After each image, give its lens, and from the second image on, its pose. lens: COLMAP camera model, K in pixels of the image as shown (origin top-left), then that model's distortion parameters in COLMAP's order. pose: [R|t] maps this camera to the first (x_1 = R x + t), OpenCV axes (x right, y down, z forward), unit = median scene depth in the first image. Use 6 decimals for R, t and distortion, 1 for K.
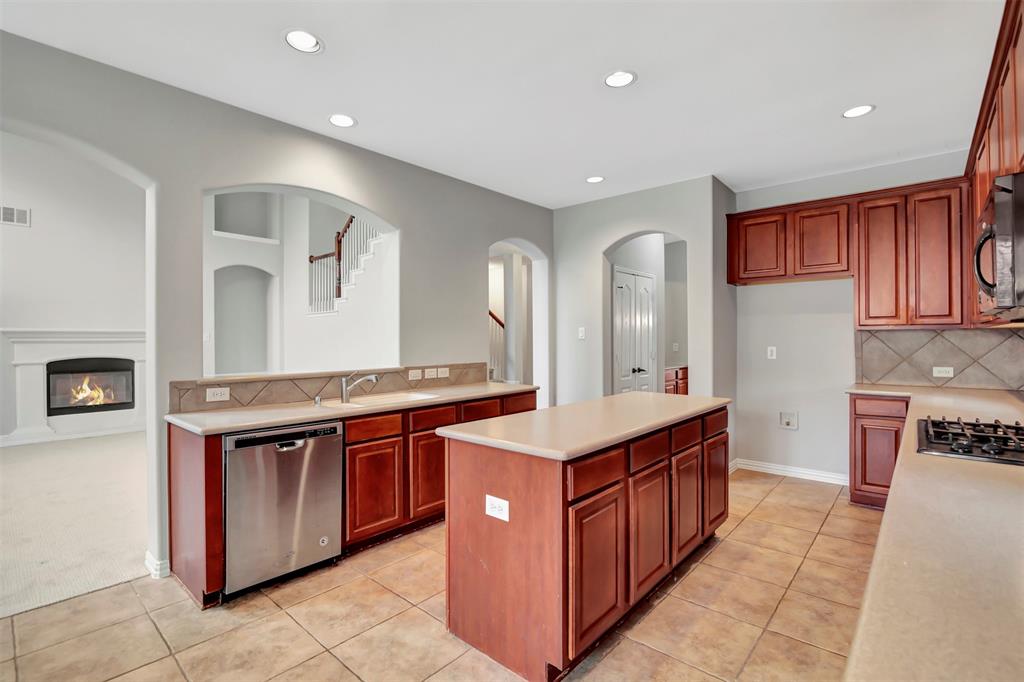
lens RADIAL K [[472.8, 0, 517.1], [0, 472.8, 335.1], [0, 0, 1]] dist [-0.022586, 0.001560]
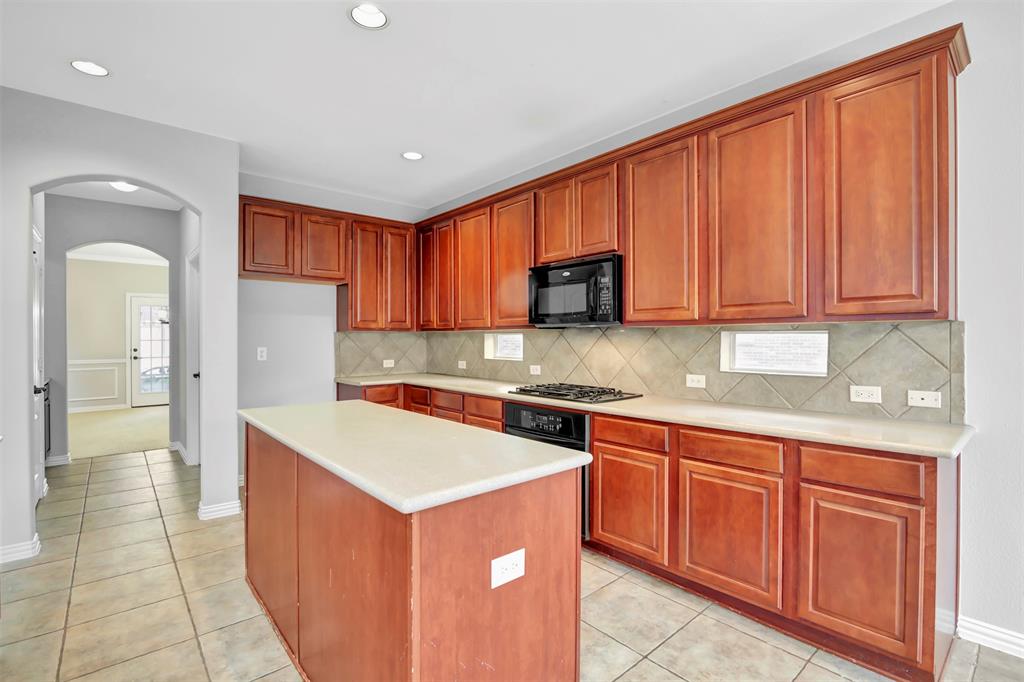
lens RADIAL K [[472.8, 0, 510.0], [0, 472.8, 340.8], [0, 0, 1]] dist [-0.022586, 0.001560]
pose [[0.141864, -0.003827, 0.989879, -0.401092], [-0.003915, 0.999983, 0.004427, 0.006757], [-0.989878, -0.004503, 0.141846, 0.474364]]
